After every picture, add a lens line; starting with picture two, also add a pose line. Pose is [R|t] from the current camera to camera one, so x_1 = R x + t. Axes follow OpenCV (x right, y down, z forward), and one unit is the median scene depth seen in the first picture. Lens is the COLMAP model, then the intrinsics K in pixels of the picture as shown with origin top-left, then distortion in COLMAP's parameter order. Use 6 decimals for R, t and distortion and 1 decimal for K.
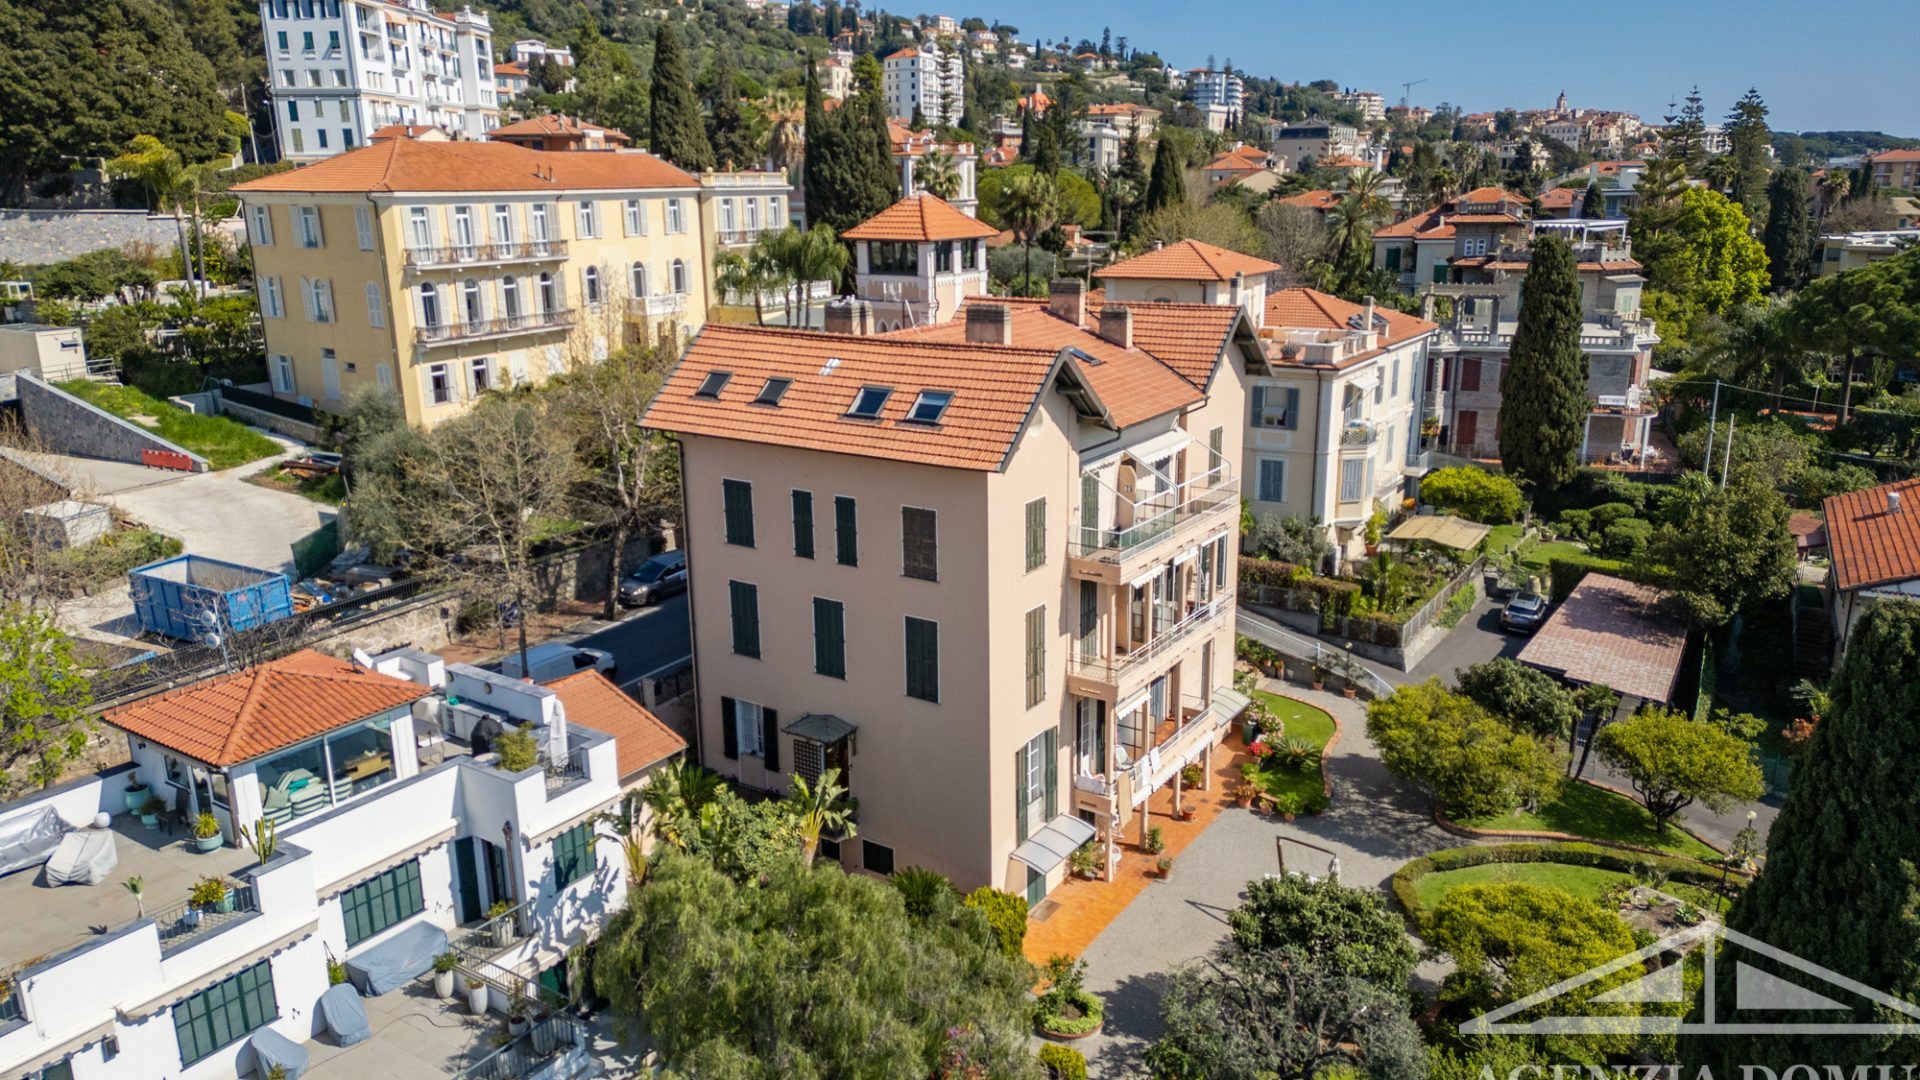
lens RADIAL K [[1333.9, 0, 965.6], [0, 1333.9, 538.0], [0, 0, 1]] dist [0.082198, -0.084668]
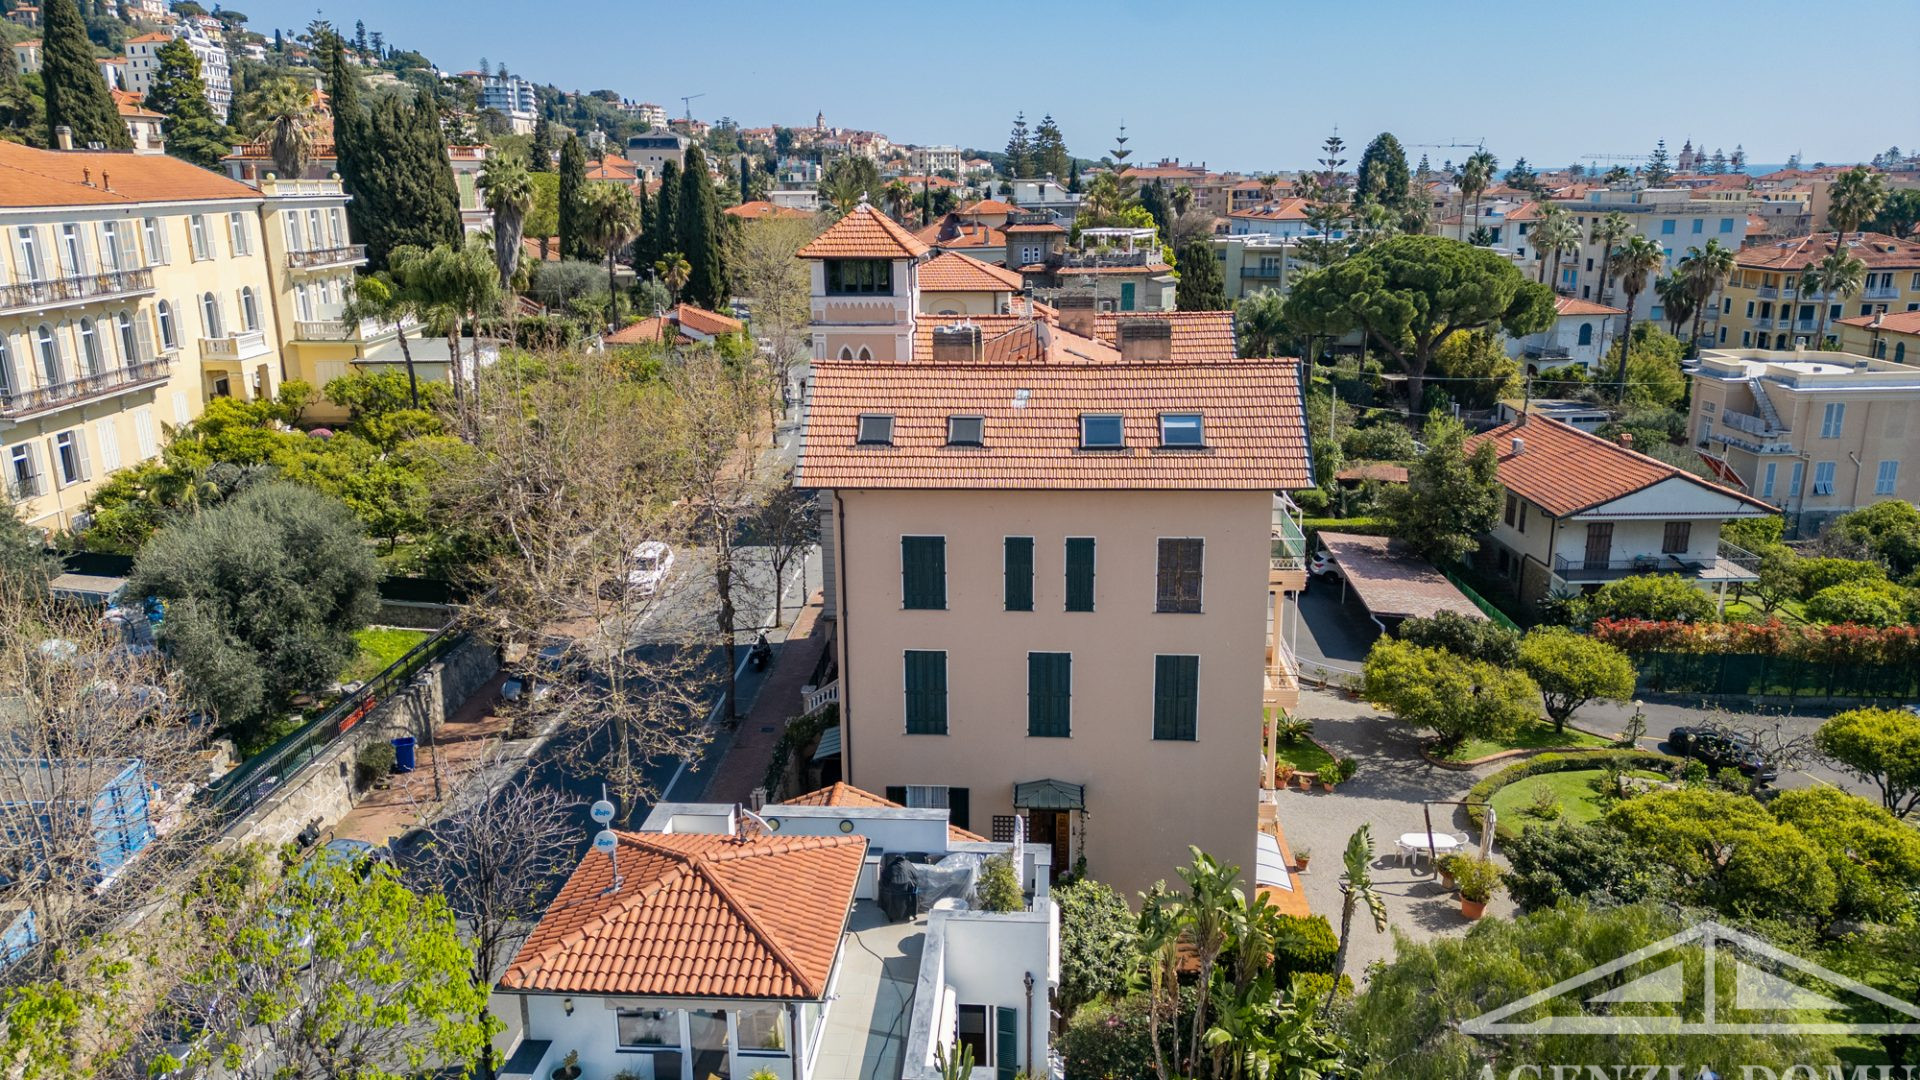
lens RADIAL K [[1333.9, 0, 965.6], [0, 1333.9, 538.0], [0, 0, 1]] dist [0.082198, -0.084668]
pose [[0.867957, -0.126188, 0.480341, -0.269280], [0.129442, 0.991233, 0.026506, -0.029202], [-0.479475, 0.039170, 0.876681, 0.105808]]
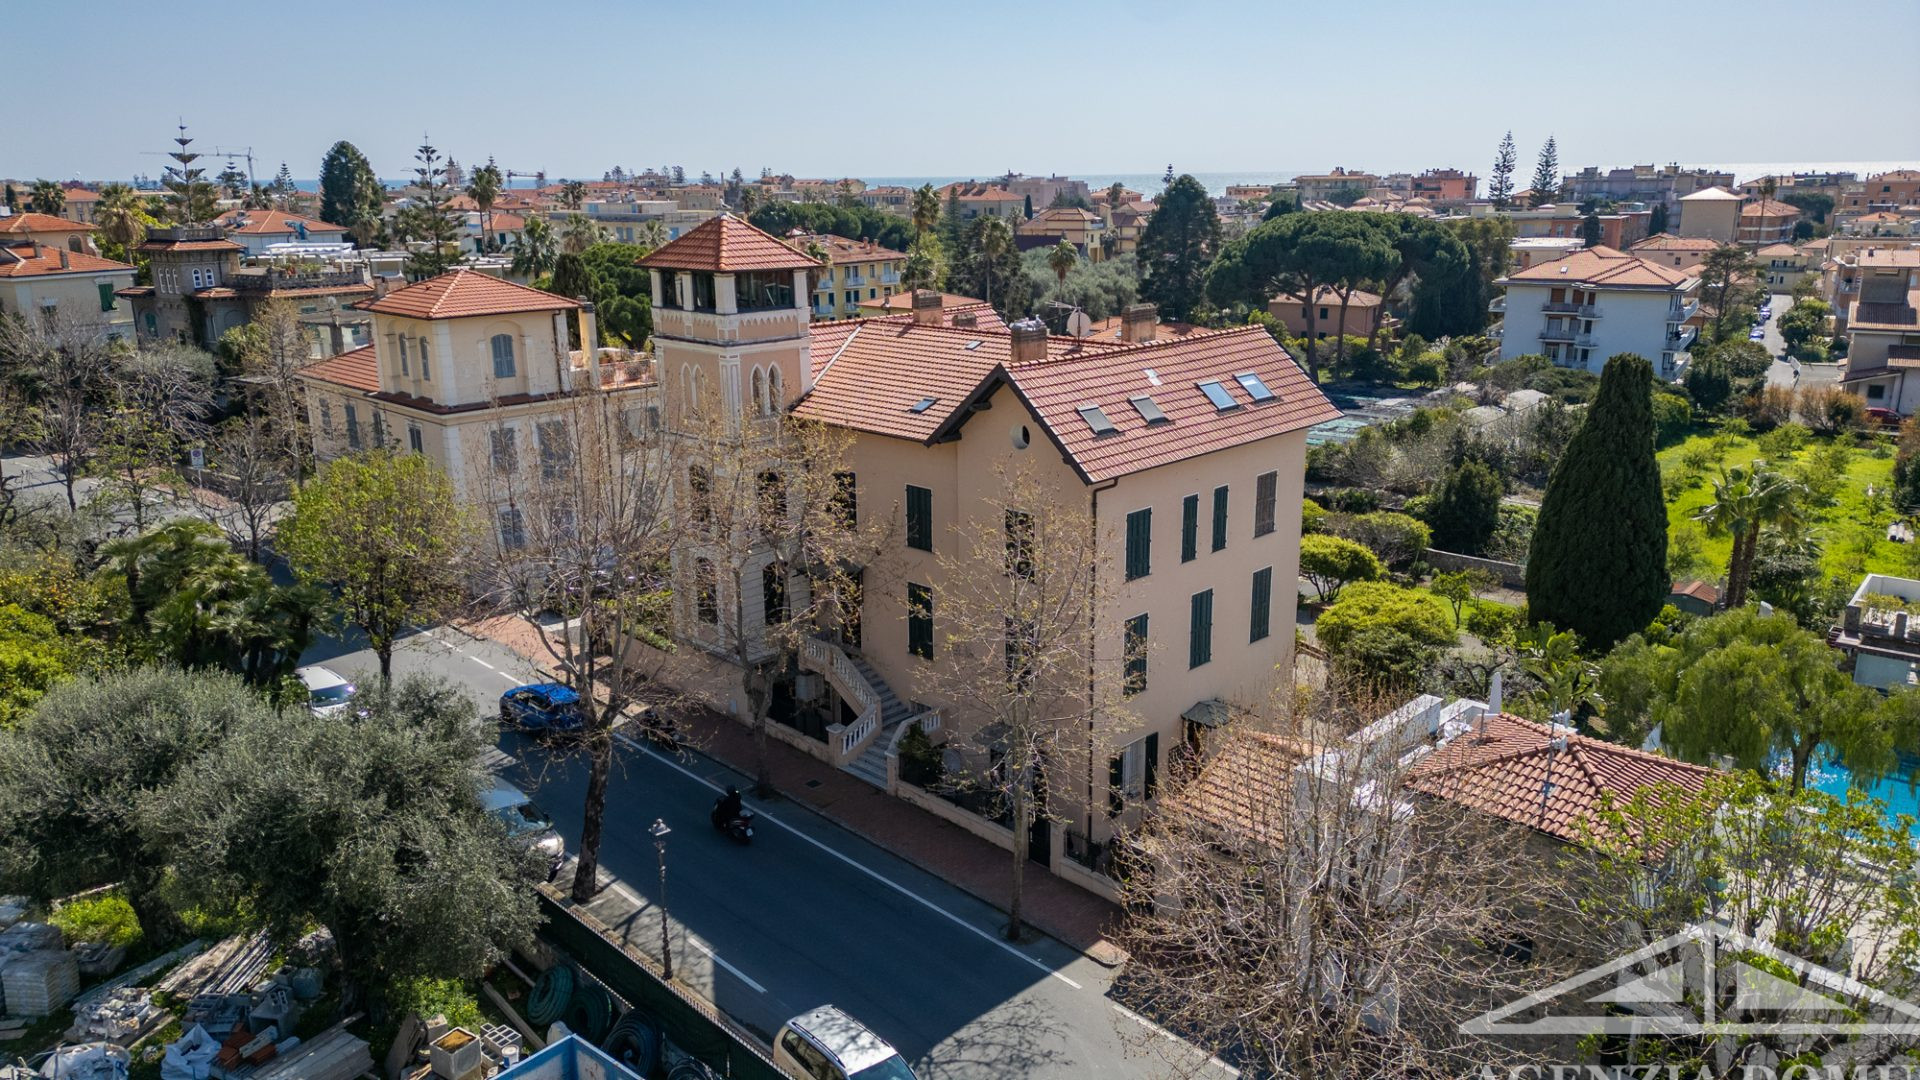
lens RADIAL K [[1333.9, 0, 965.6], [0, 1333.9, 538.0], [0, 0, 1]] dist [0.082198, -0.084668]
pose [[0.187239, -0.245789, 0.951067, -0.525879], [0.263750, 0.945218, 0.192352, -0.114491], [-0.946244, 0.214829, 0.241809, 0.424089]]
